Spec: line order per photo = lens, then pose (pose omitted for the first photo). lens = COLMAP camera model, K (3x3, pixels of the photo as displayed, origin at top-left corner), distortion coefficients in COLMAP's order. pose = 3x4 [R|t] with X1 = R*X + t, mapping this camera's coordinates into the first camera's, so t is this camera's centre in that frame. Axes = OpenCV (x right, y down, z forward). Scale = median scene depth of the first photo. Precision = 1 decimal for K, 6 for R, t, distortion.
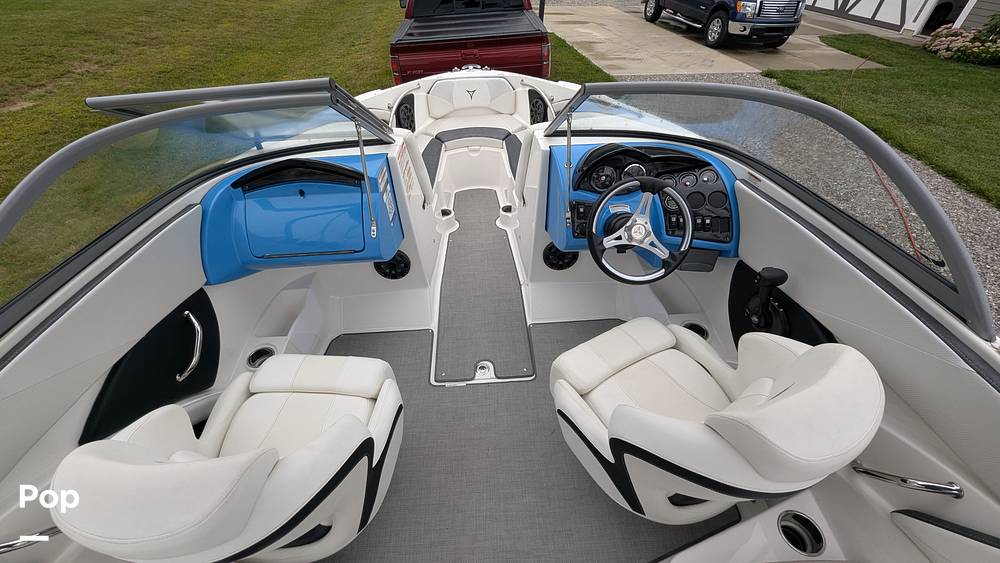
lens RADIAL K [[412.3, 0, 496.5], [0, 412.3, 291.1], [0, 0, 1]] dist [0.002636, -0.003553]
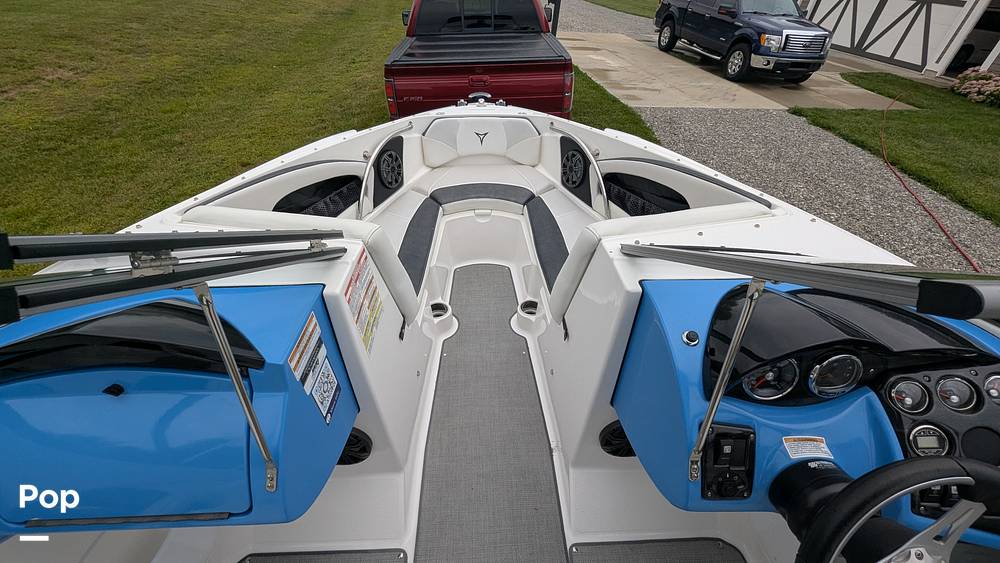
lens RADIAL K [[412.3, 0, 496.5], [0, 412.3, 291.1], [0, 0, 1]] dist [0.002636, -0.003553]
pose [[0.999260, 0.037544, 0.008338, -0.030437], [-0.037185, 0.998519, -0.039720, -0.174503], [-0.009817, 0.039381, 0.999176, 0.270248]]
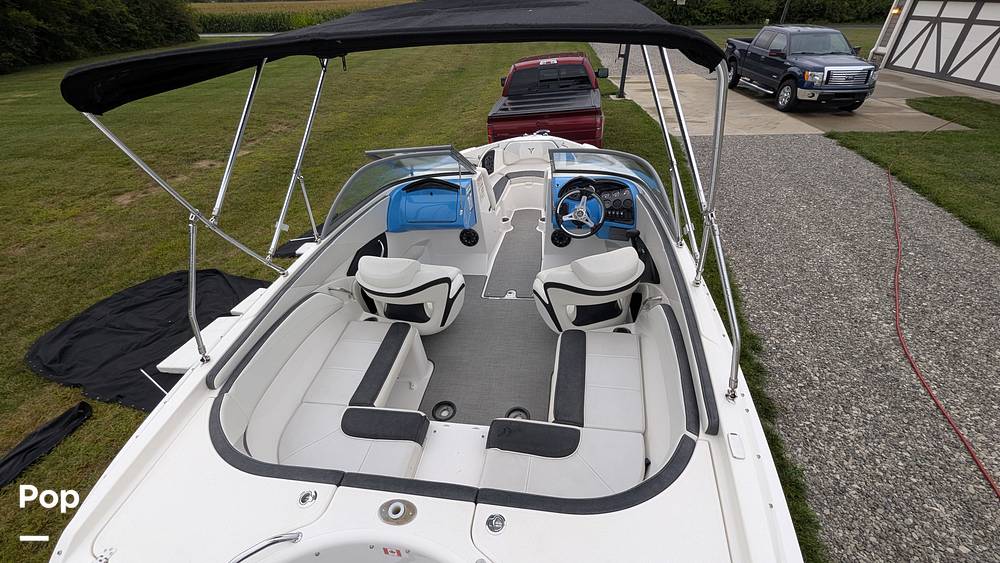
lens RADIAL K [[412.3, 0, 496.5], [0, 412.3, 291.1], [0, 0, 1]] dist [0.002636, -0.003553]
pose [[0.976060, 0.081024, -0.201845, 0.171438], [-0.103363, 0.989327, -0.102703, 0.229108], [0.191369, 0.121107, 0.974018, -0.494178]]
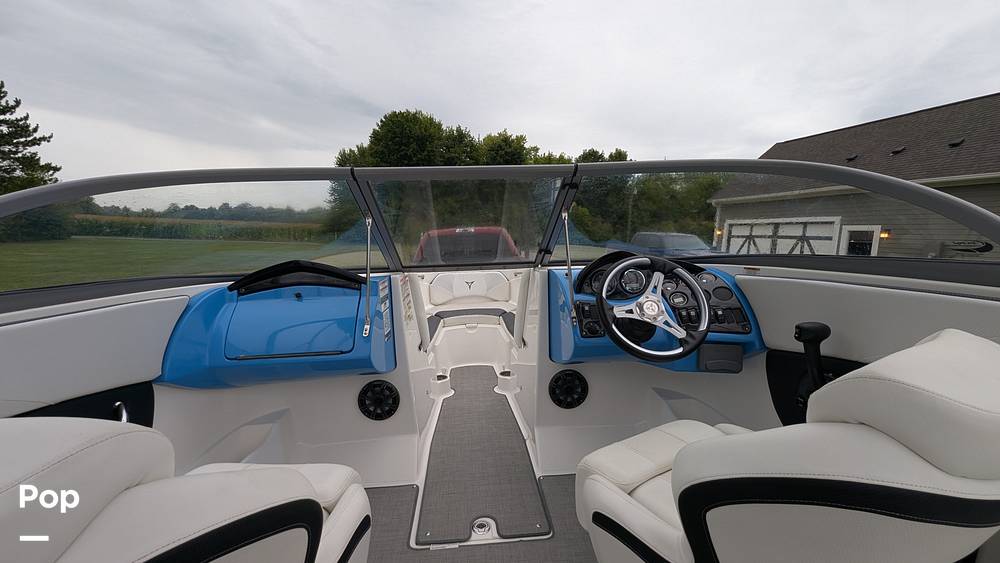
lens RADIAL K [[412.3, 0, 496.5], [0, 412.3, 291.1], [0, 0, 1]] dist [0.002636, -0.003553]
pose [[0.999804, -0.005545, 0.018994, -0.011238], [0.015148, 0.832097, -0.554424, 0.151472], [-0.012731, 0.554603, 0.832018, 0.089643]]
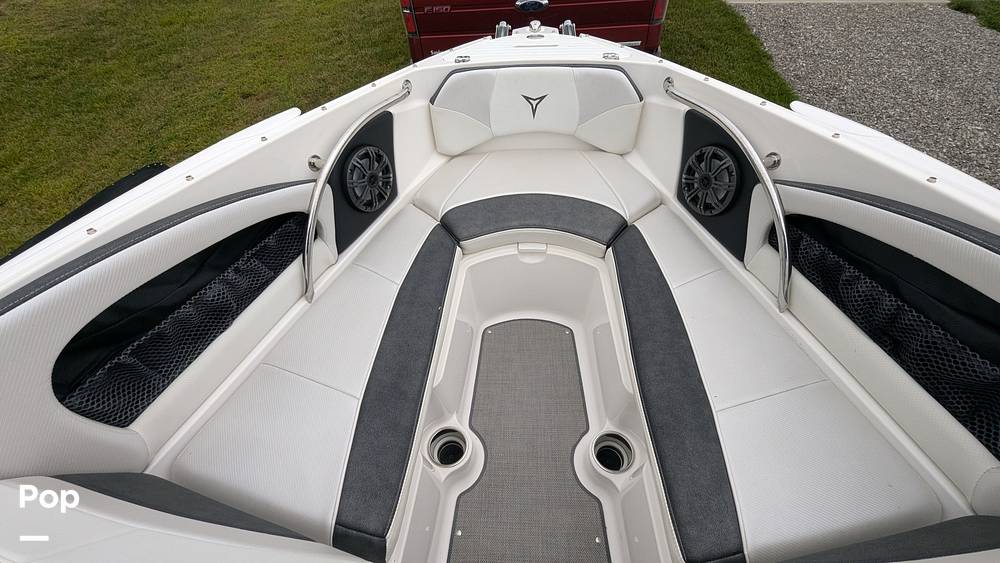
lens RADIAL K [[417.2, 0, 499.2], [0, 417.2, 287.3], [0, 0, 1]] dist [0.001377, -0.003158]
pose [[0.994308, 0.073359, -0.077263, -0.050661], [-0.061313, 0.987064, 0.148140, -0.357907], [0.087131, -0.142560, 0.985944, 0.556975]]
